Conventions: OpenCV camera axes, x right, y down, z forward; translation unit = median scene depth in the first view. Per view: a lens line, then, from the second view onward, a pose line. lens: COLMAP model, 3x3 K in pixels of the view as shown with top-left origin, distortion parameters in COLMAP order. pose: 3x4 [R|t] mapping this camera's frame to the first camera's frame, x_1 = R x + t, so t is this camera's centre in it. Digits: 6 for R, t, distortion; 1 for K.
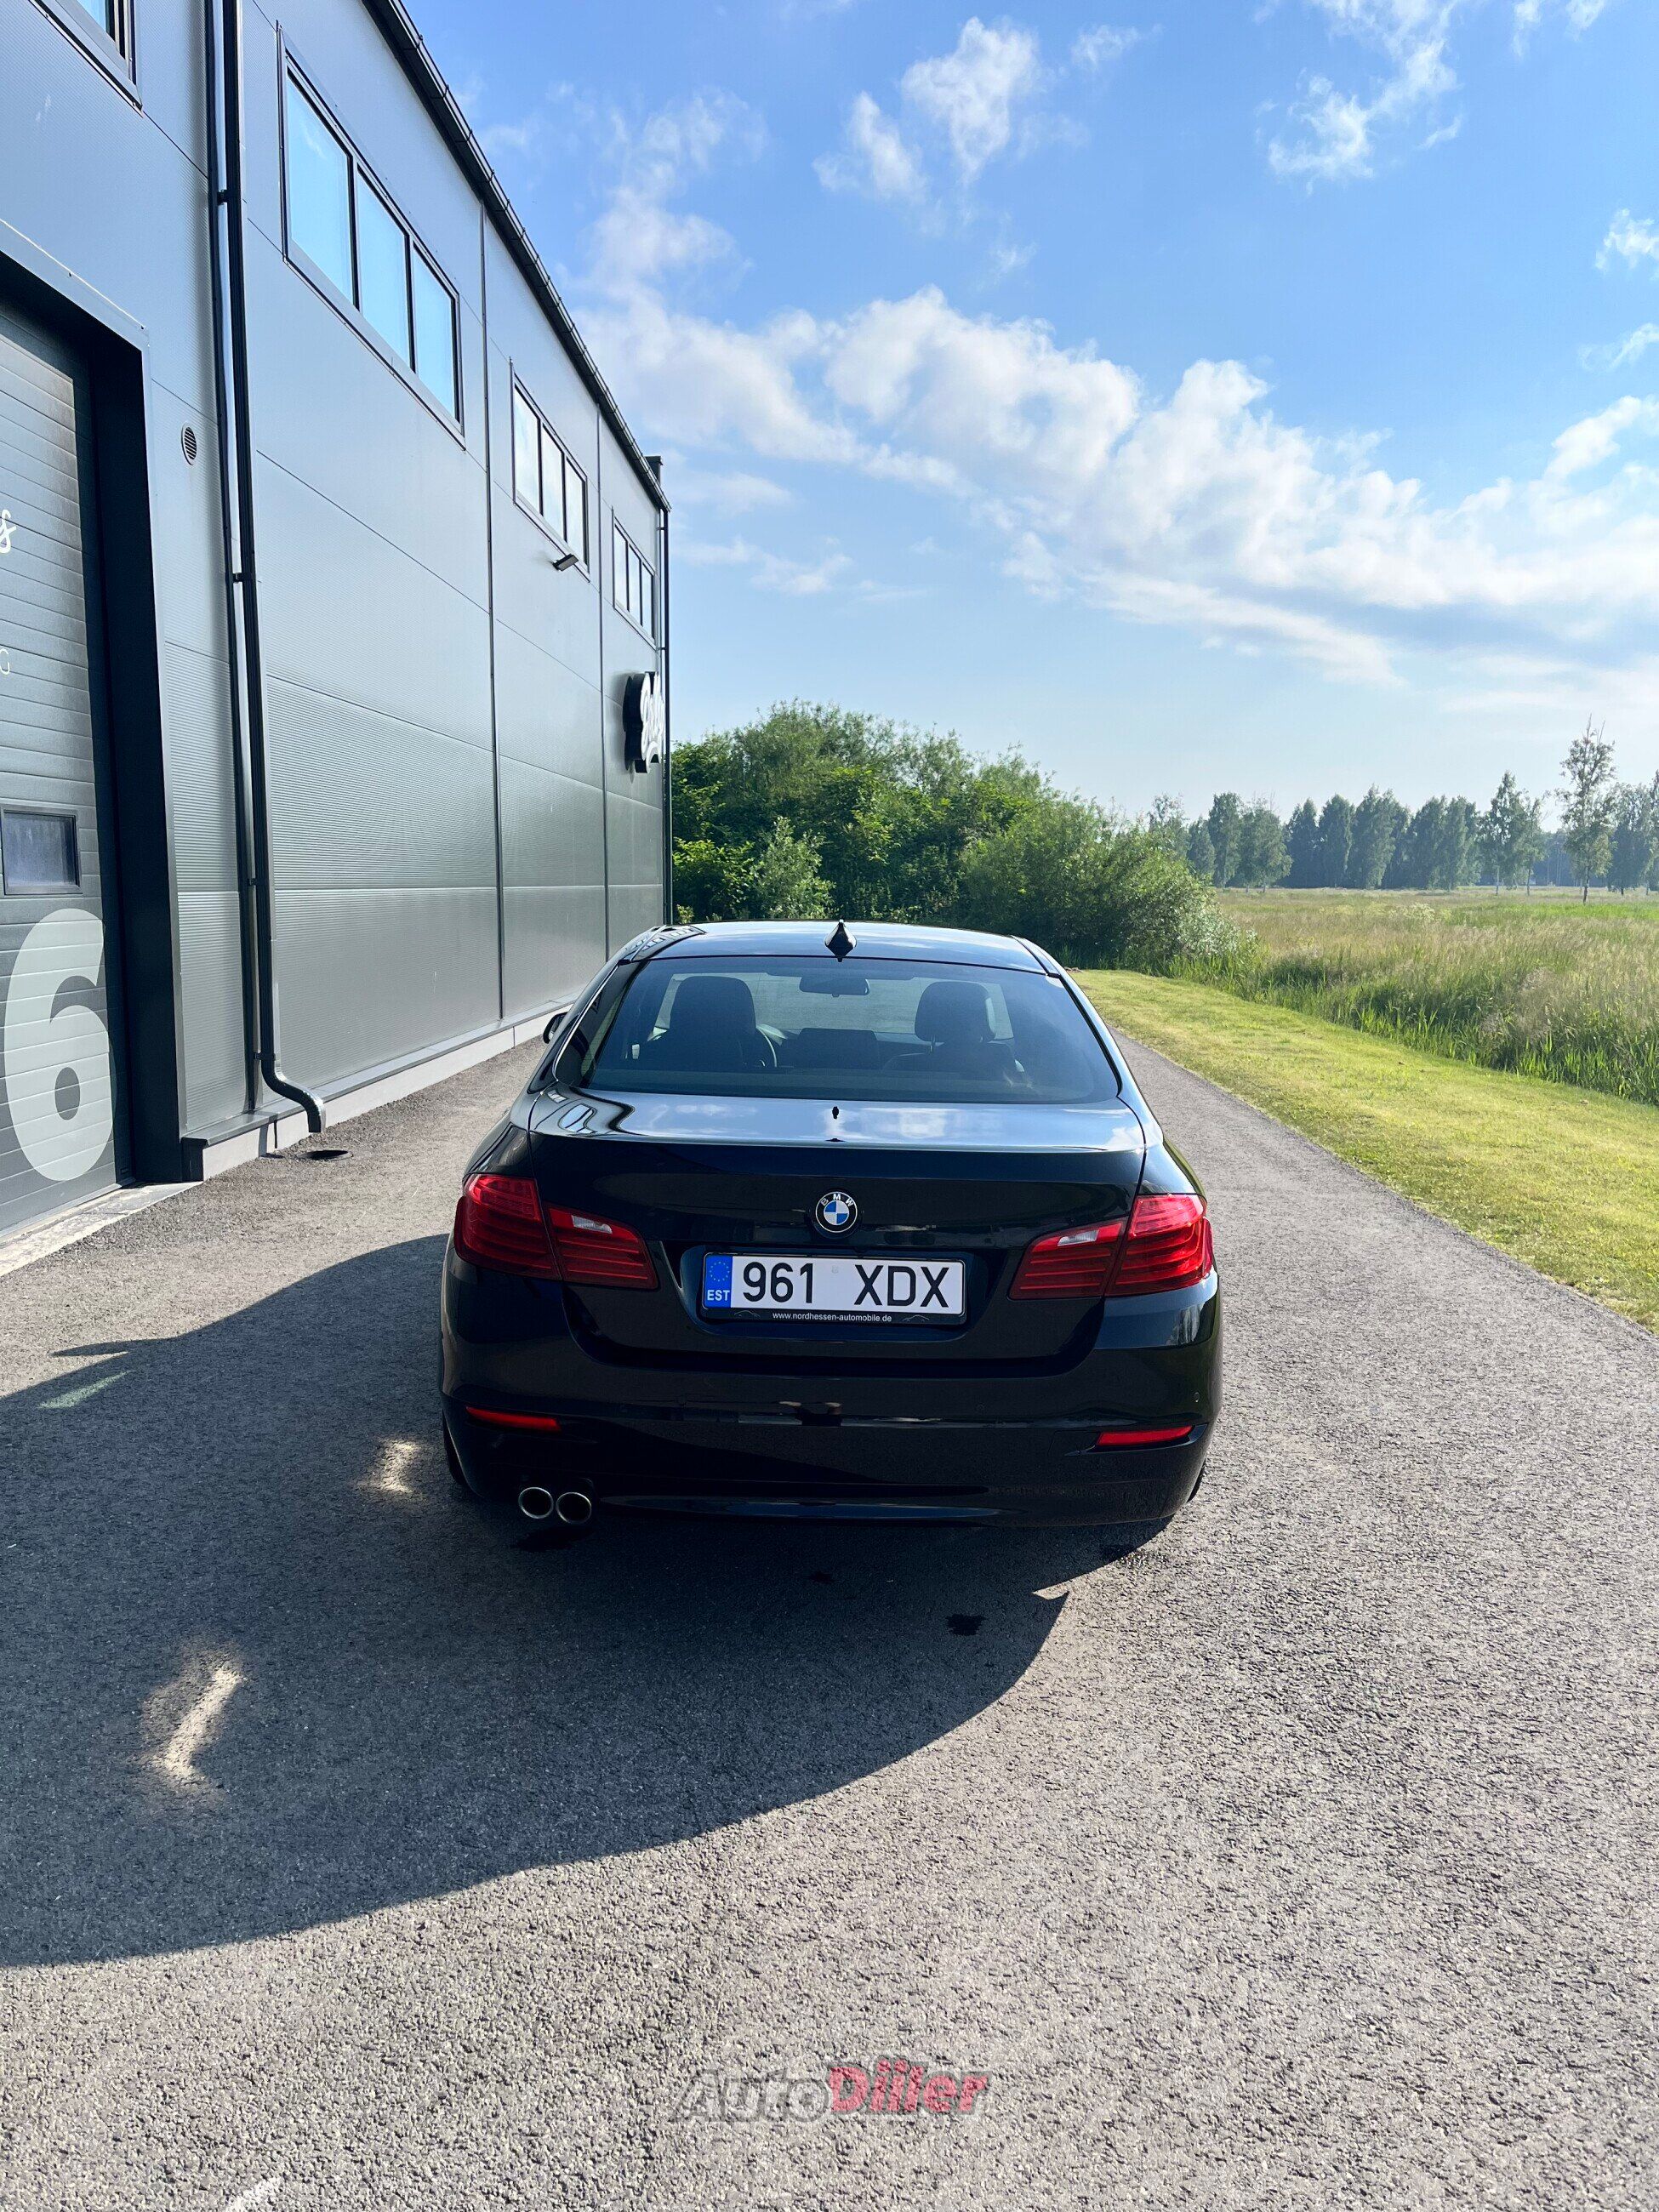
lens RADIAL K [[1677.8, 0, 844.8], [0, 1677.8, 1088.9], [0, 0, 1]] dist [0.036694, -0.004235]
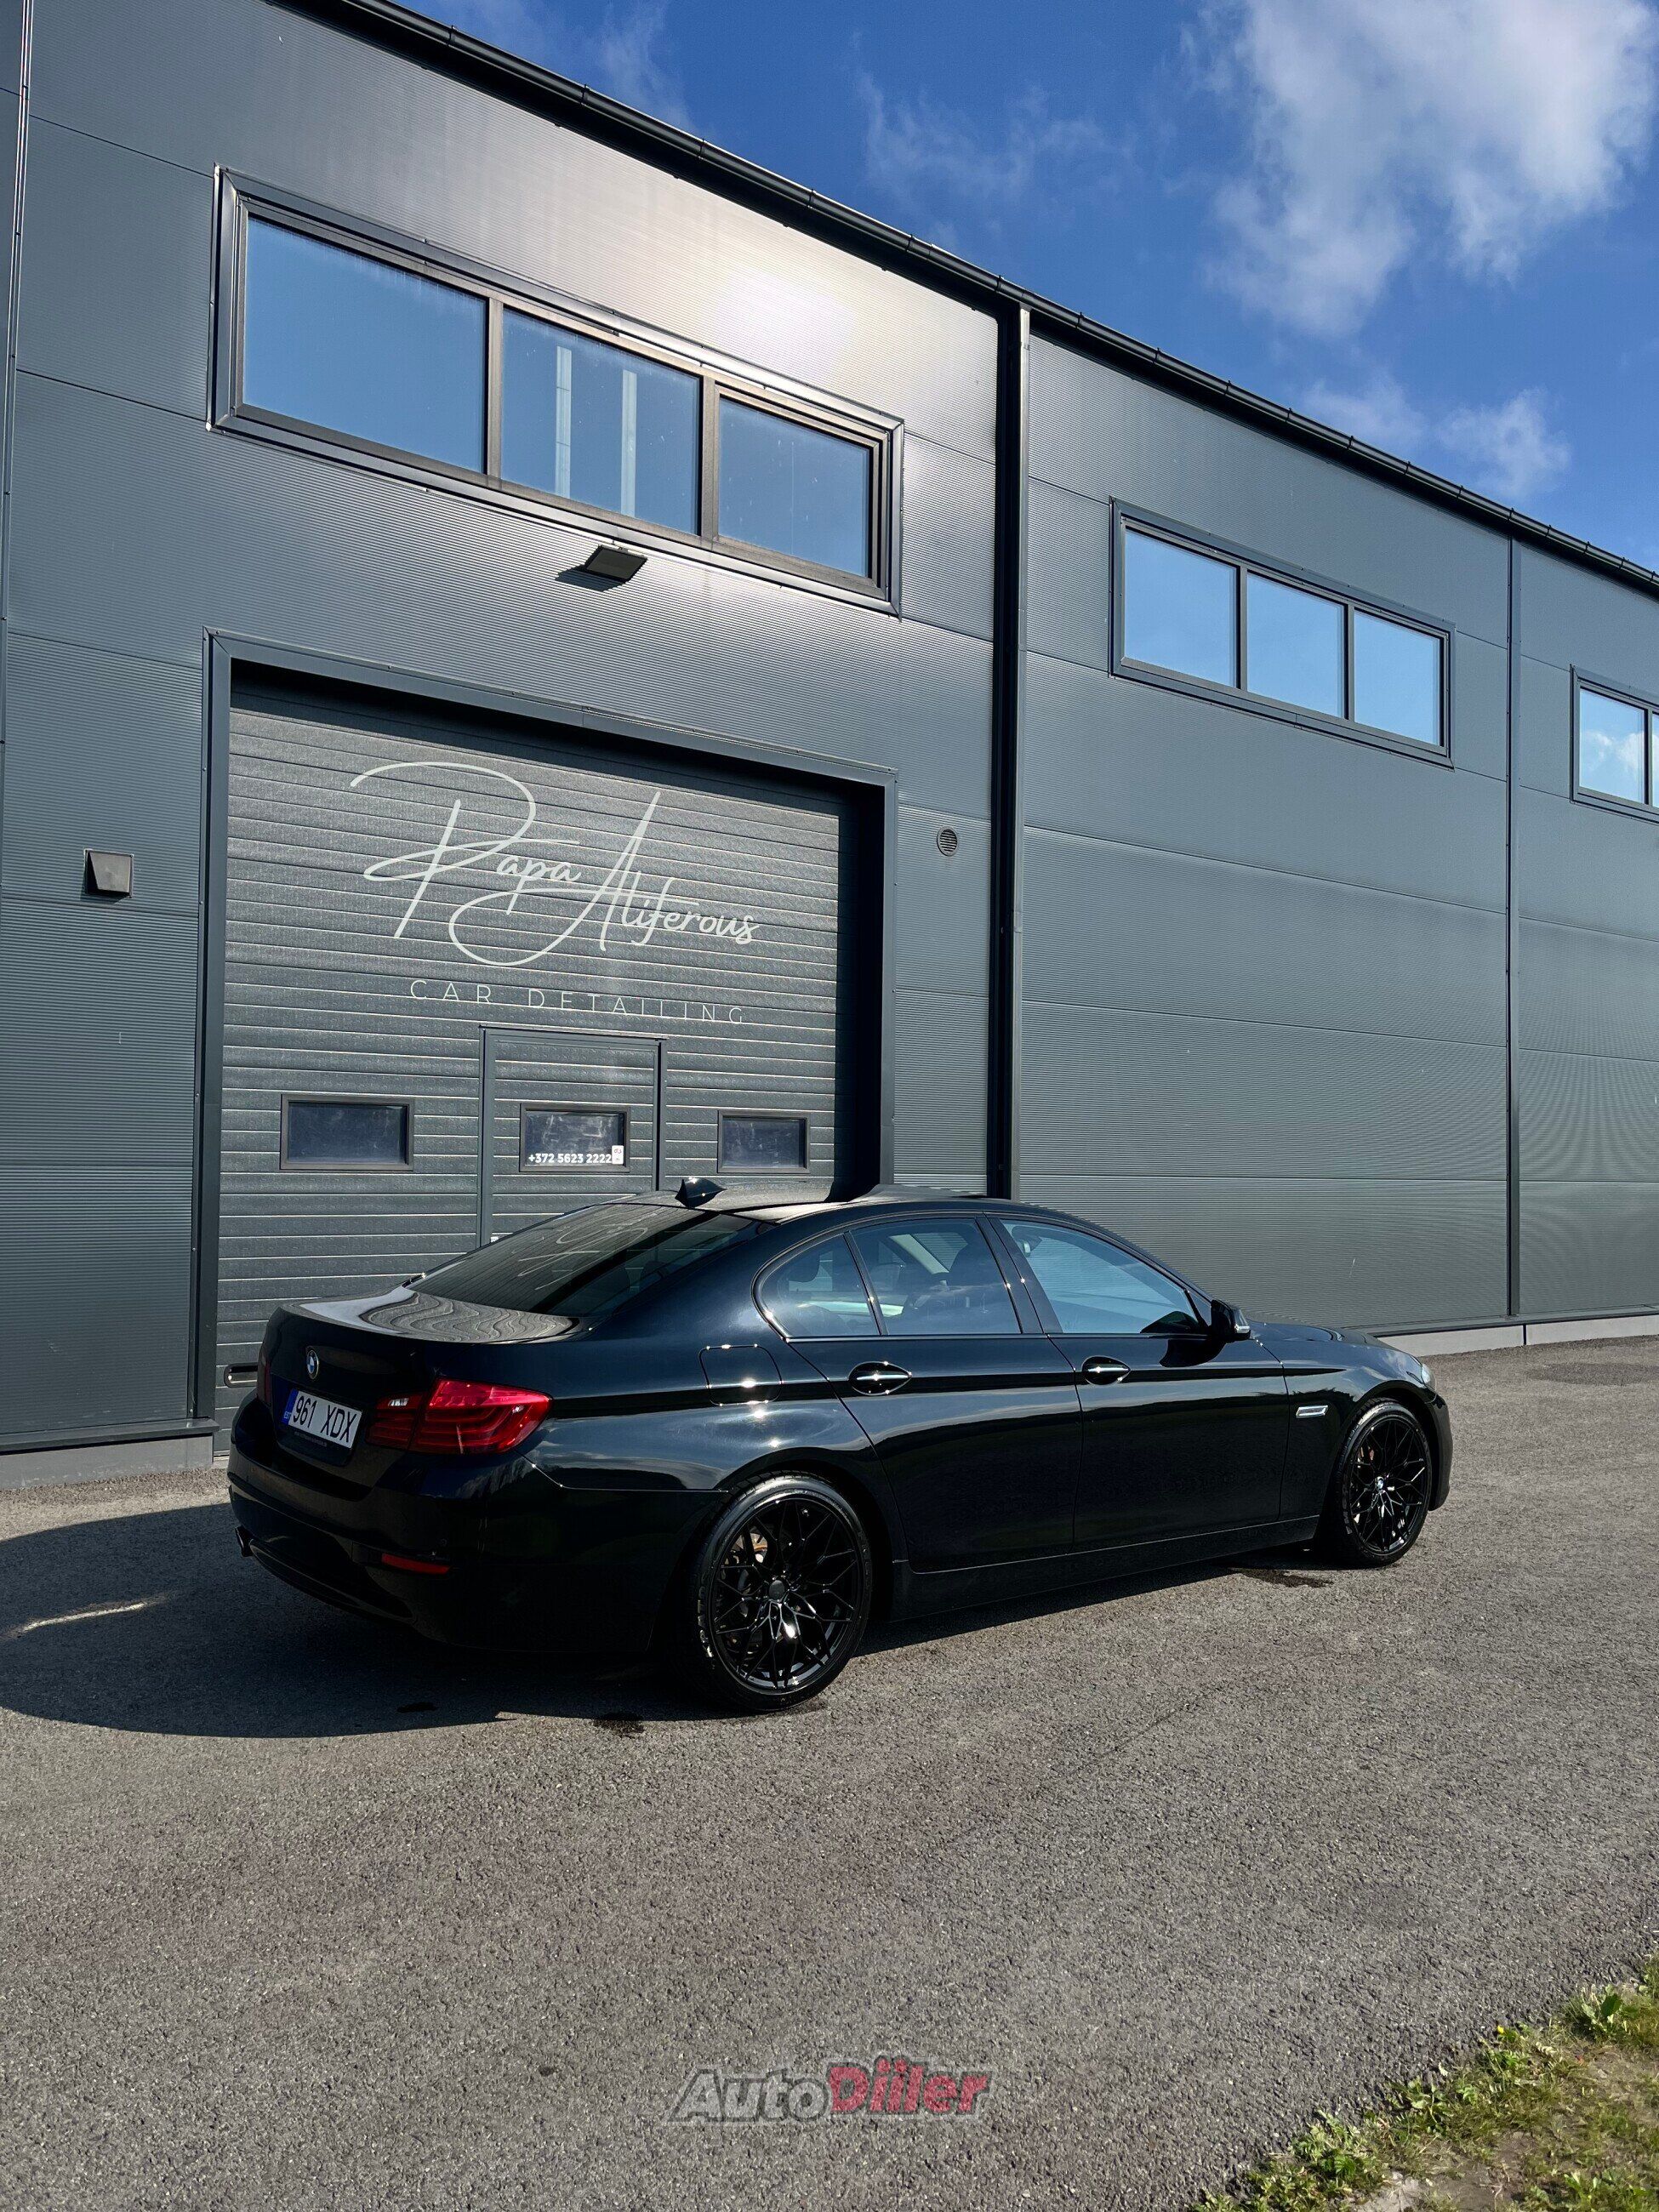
lens RADIAL K [[1677.8, 0, 828.7], [0, 1677.8, 1107.9], [0, 0, 1]] dist [0.036694, -0.004235]
pose [[0.618892, -0.034218, -0.784731, 0.119387], [-0.097776, 0.987924, -0.120191, -0.001270], [0.779367, 0.151113, 0.608072, 0.035292]]
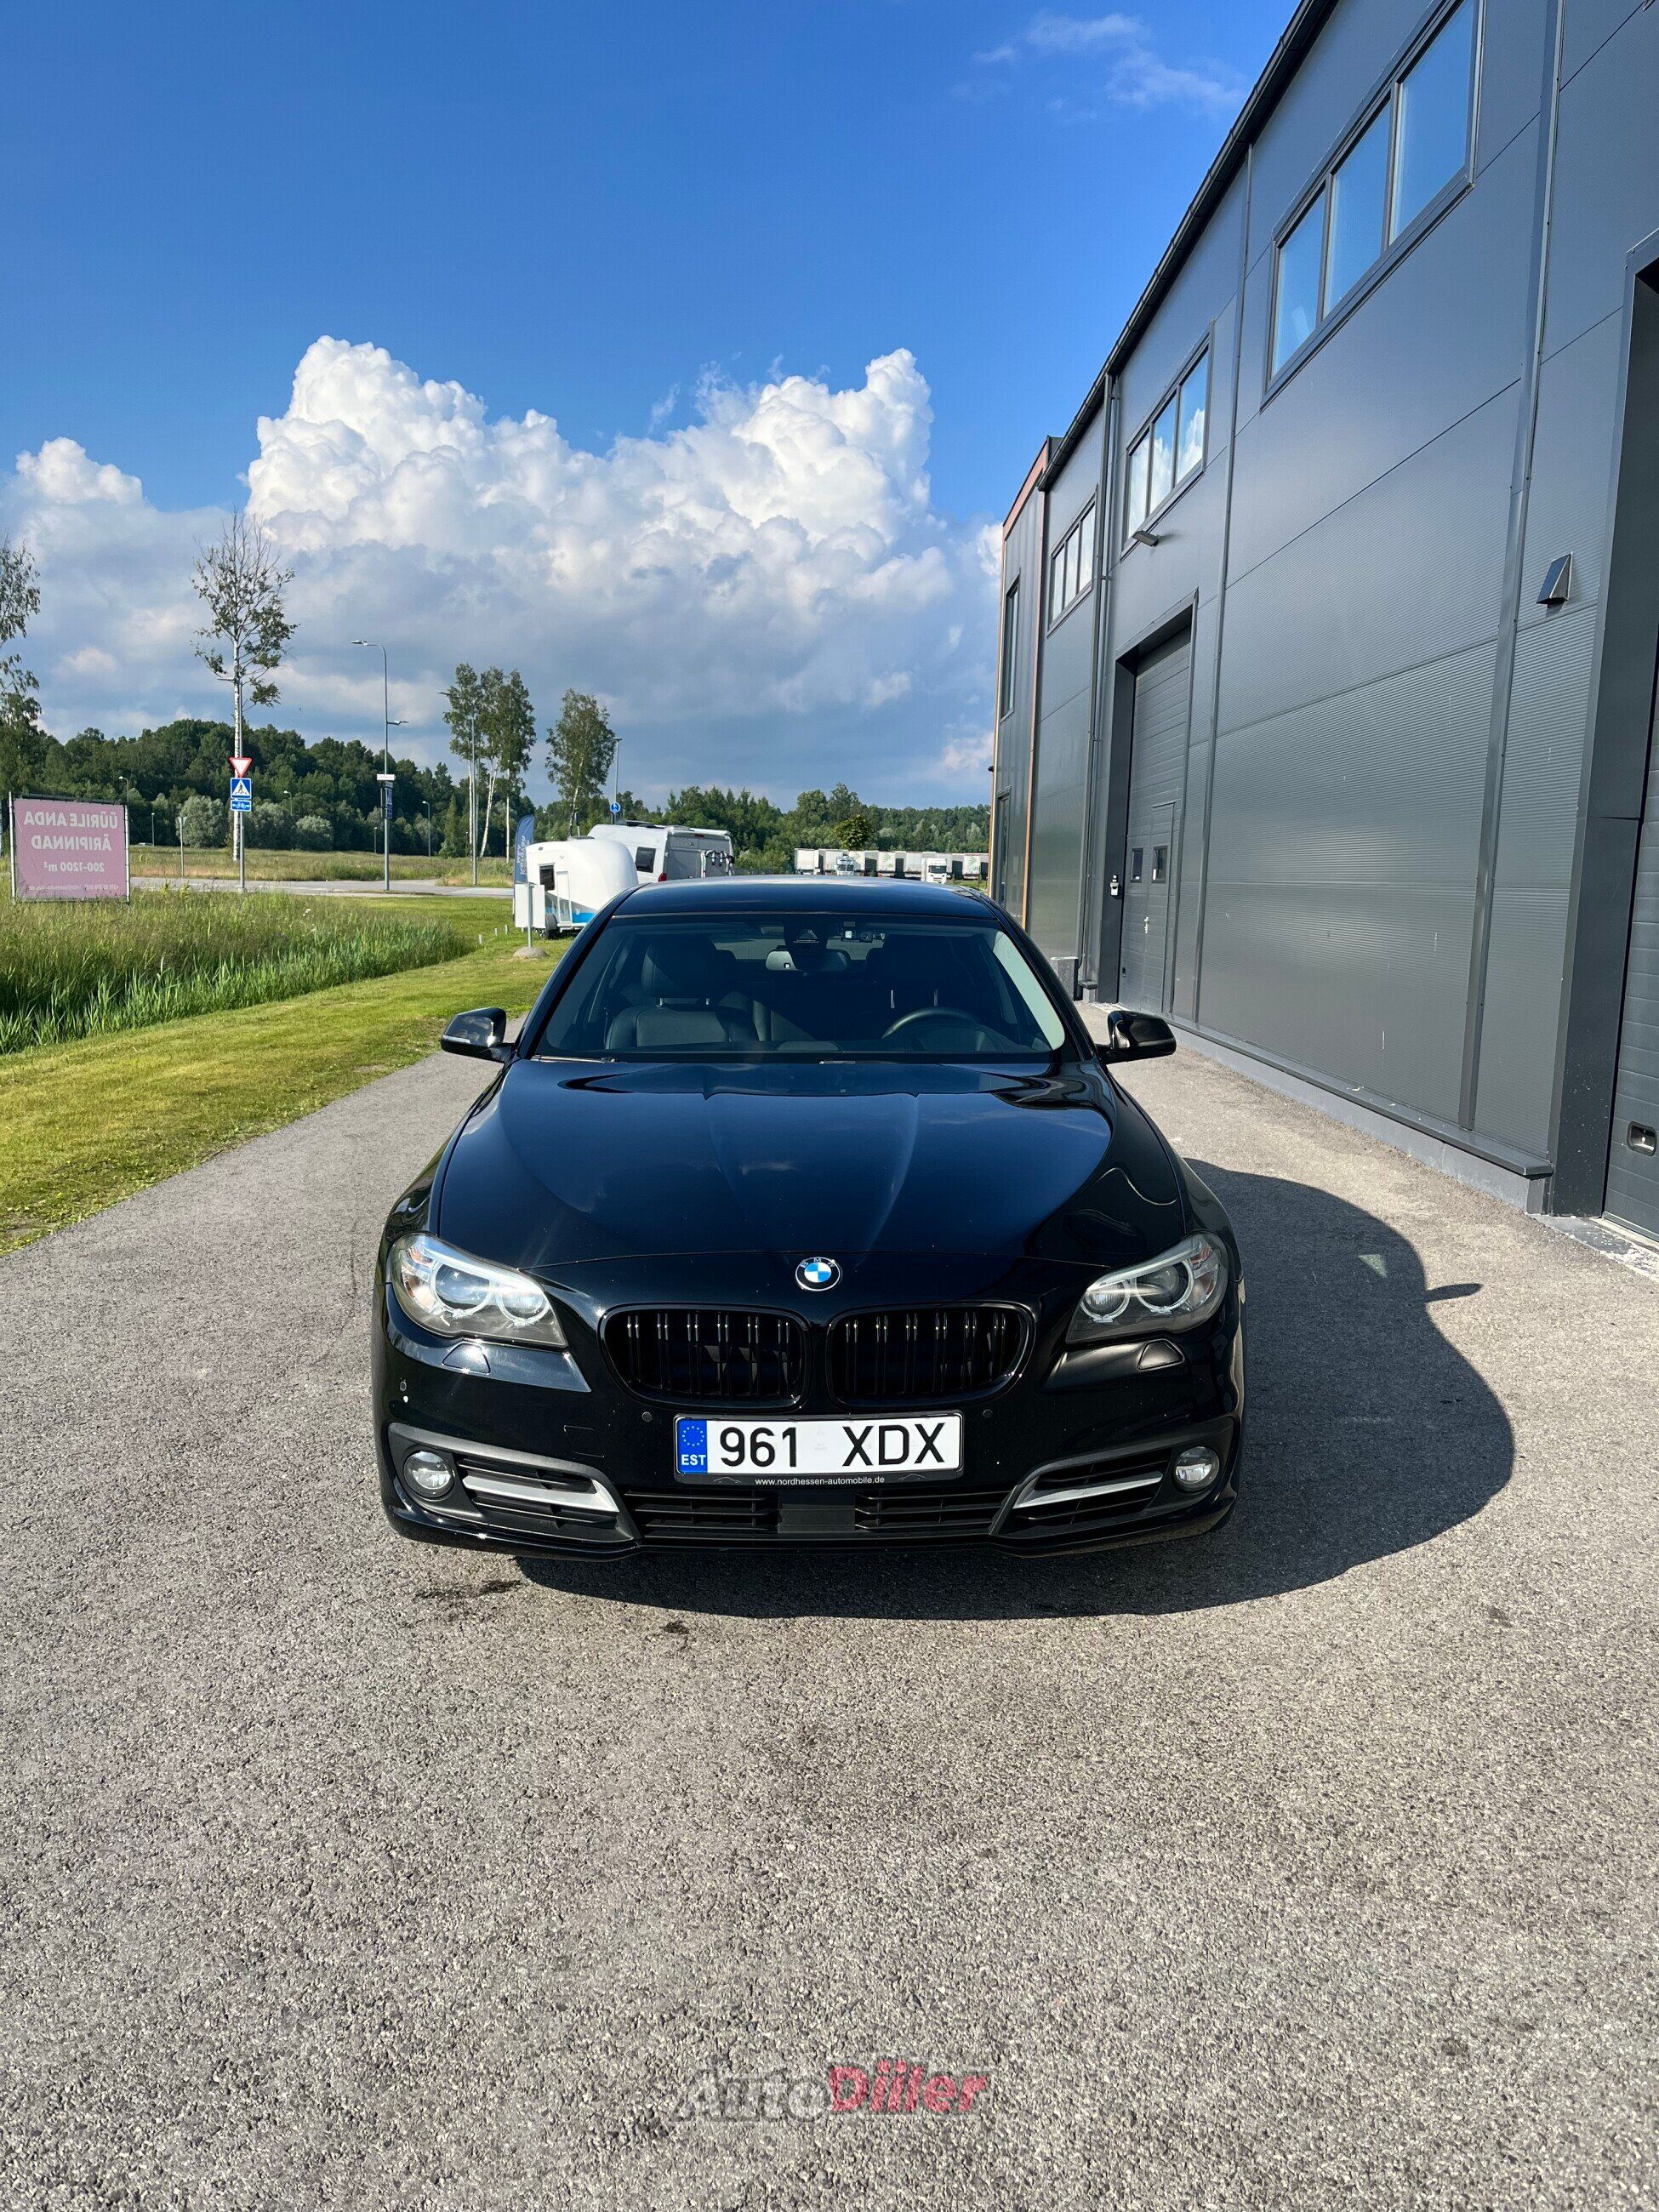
lens RADIAL K [[1677.8, 0, 851.3], [0, 1677.8, 1098.7], [0, 0, 1]] dist [0.036694, -0.004235]
pose [[-0.999093, -0.036681, -0.021605, -0.002081], [-0.040865, 0.968606, 0.245221, -0.030093], [0.011932, 0.245881, -0.969227, 0.276082]]
